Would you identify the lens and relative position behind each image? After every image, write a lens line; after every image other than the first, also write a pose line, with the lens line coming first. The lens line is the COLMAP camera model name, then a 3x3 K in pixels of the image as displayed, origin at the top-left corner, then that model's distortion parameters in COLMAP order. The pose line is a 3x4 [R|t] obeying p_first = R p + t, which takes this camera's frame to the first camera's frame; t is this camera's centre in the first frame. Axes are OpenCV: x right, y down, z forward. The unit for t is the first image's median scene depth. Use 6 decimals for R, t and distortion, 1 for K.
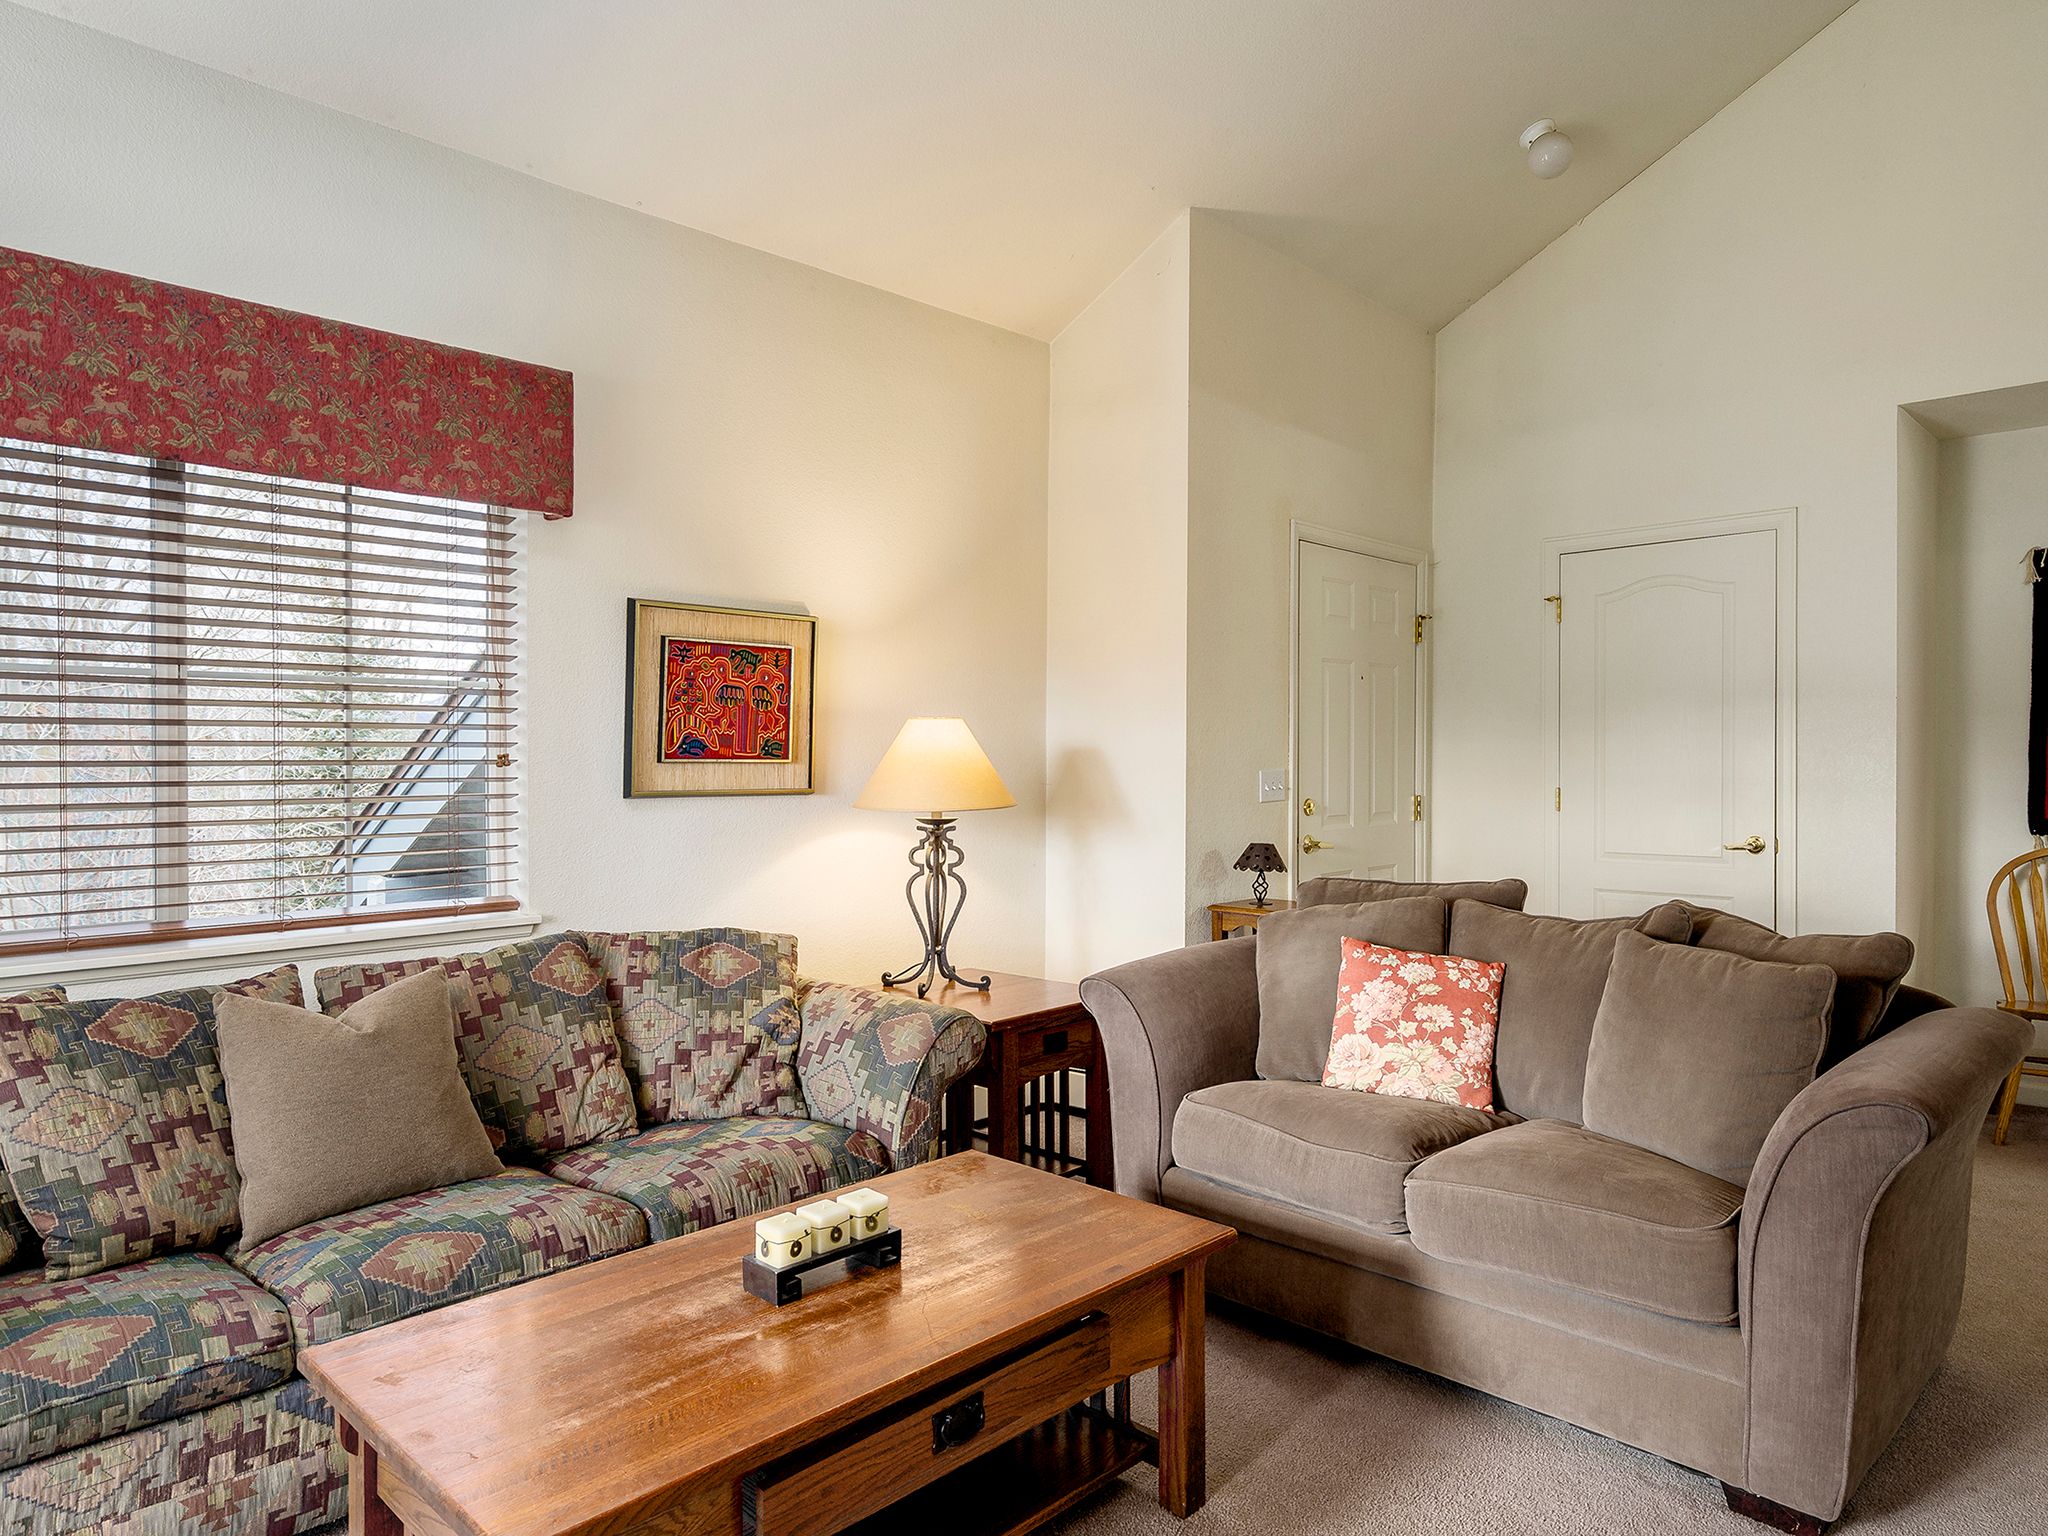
lens RADIAL K [[1271.8, 0, 1024.0], [0, 1271.8, 768.0], [0, 0, 1]] dist [-0.004736, -0.000801]
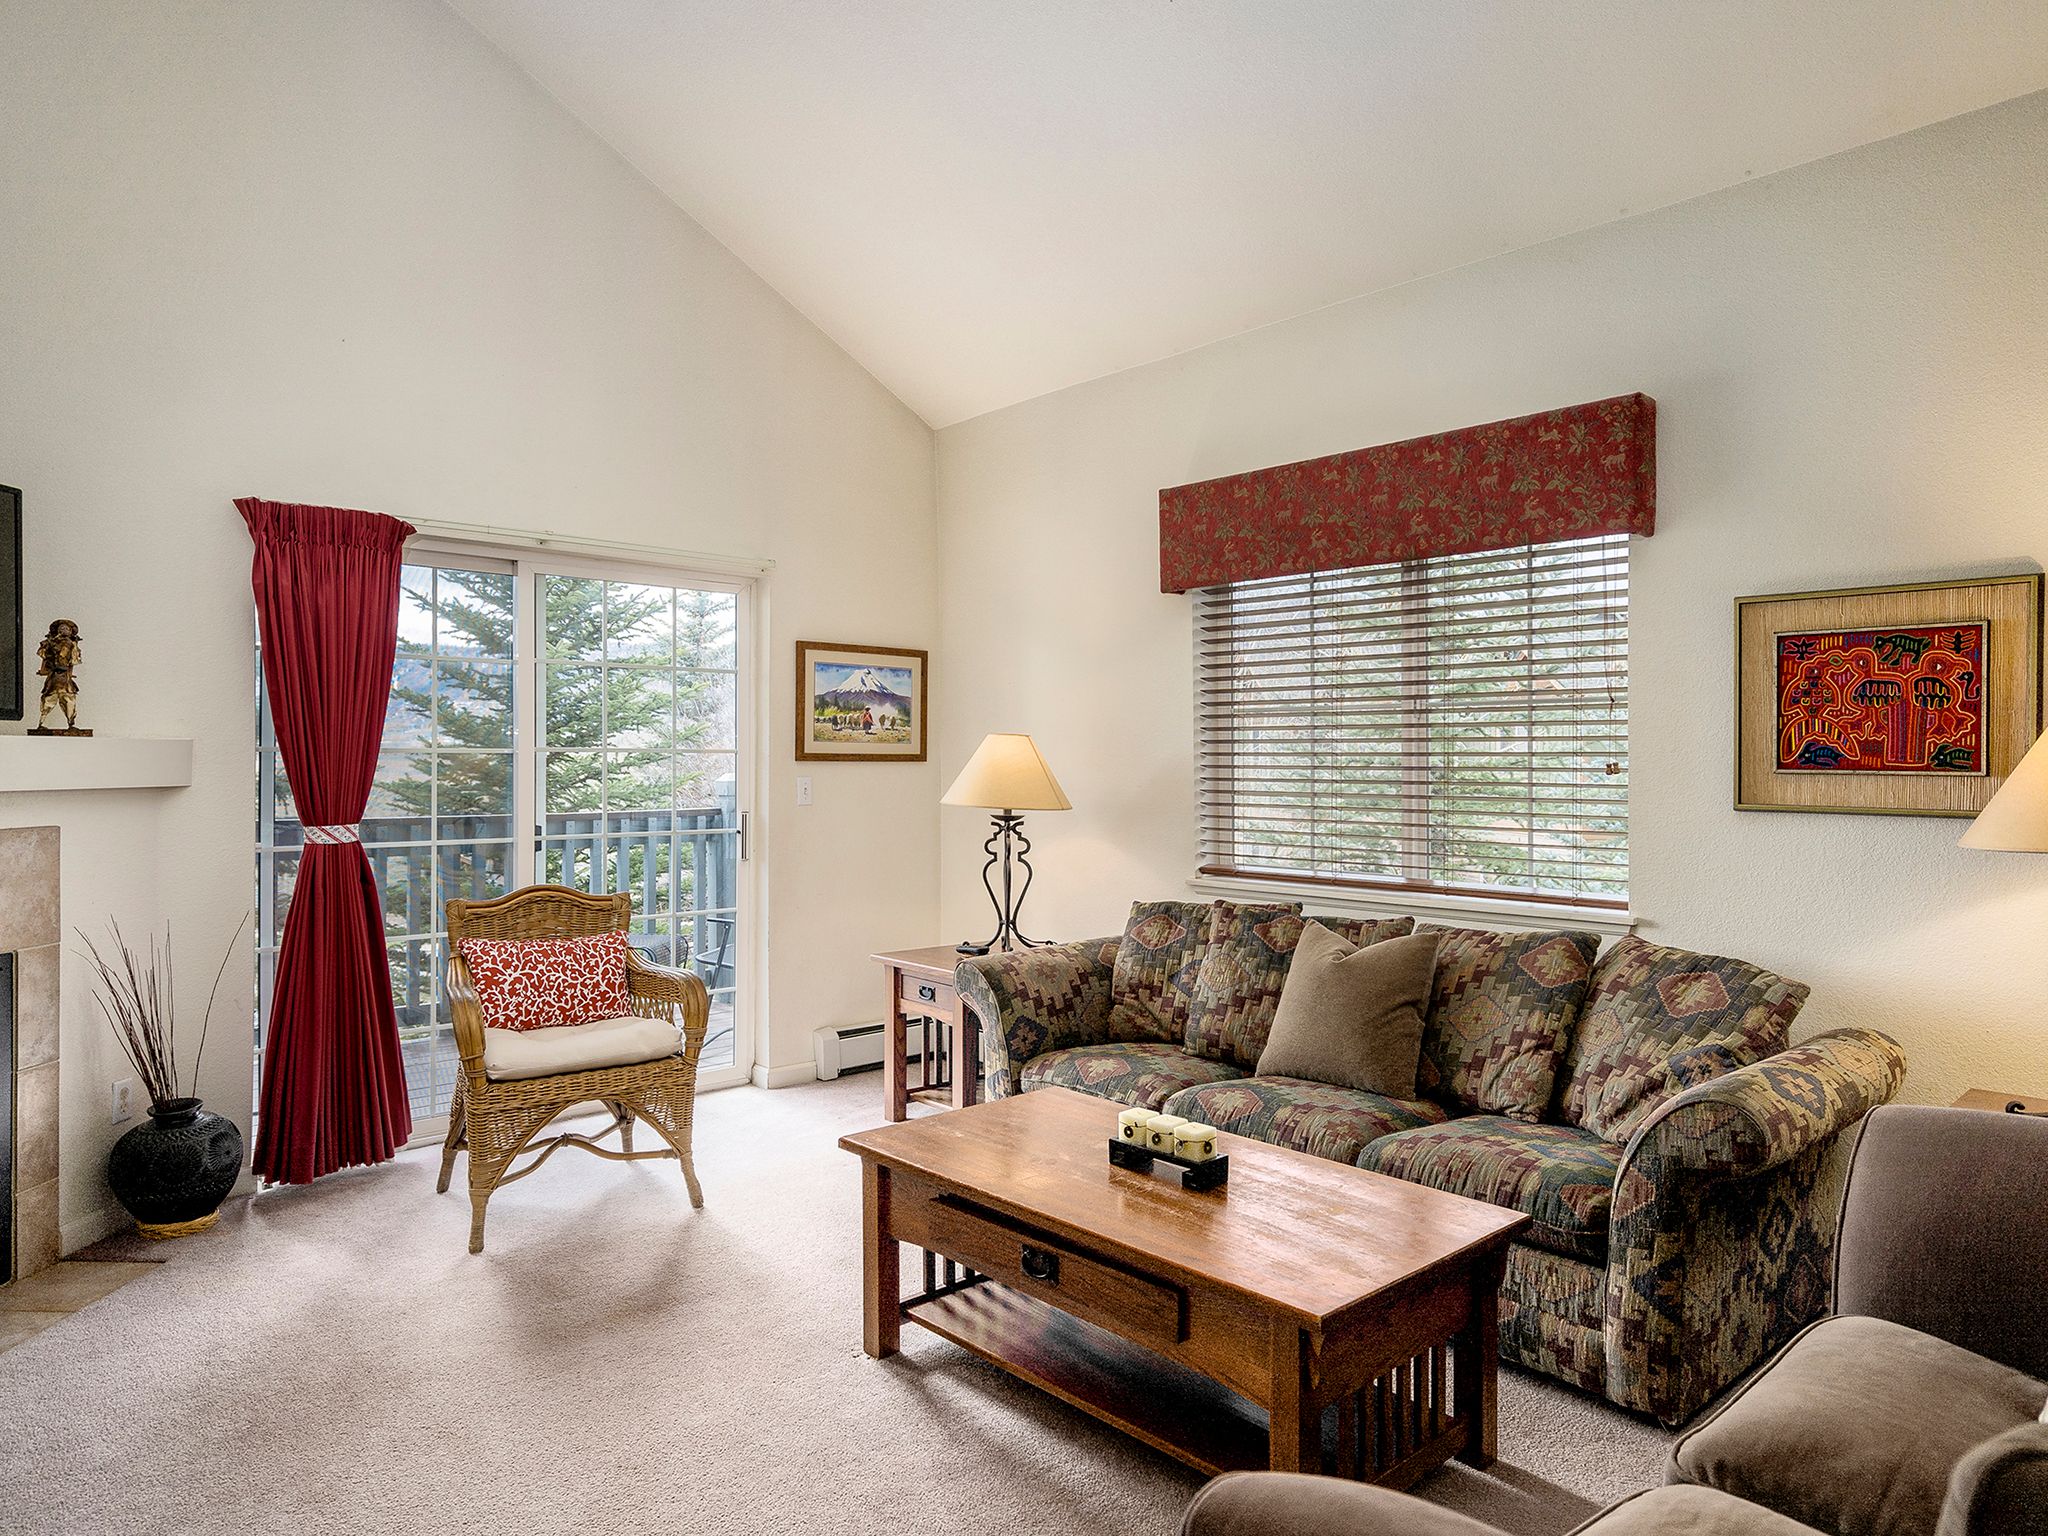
lens RADIAL K [[1254.2, 0, 1024.0], [0, 1254.2, 768.0], [0, 0, 1]] dist [-0.000948, -0.000224]
pose [[-0.037603, 0.011181, -0.999230, 0.718294], [-0.008216, 0.999900, 0.011498, -0.016081], [0.999259, 0.008642, -0.037507, 0.577550]]
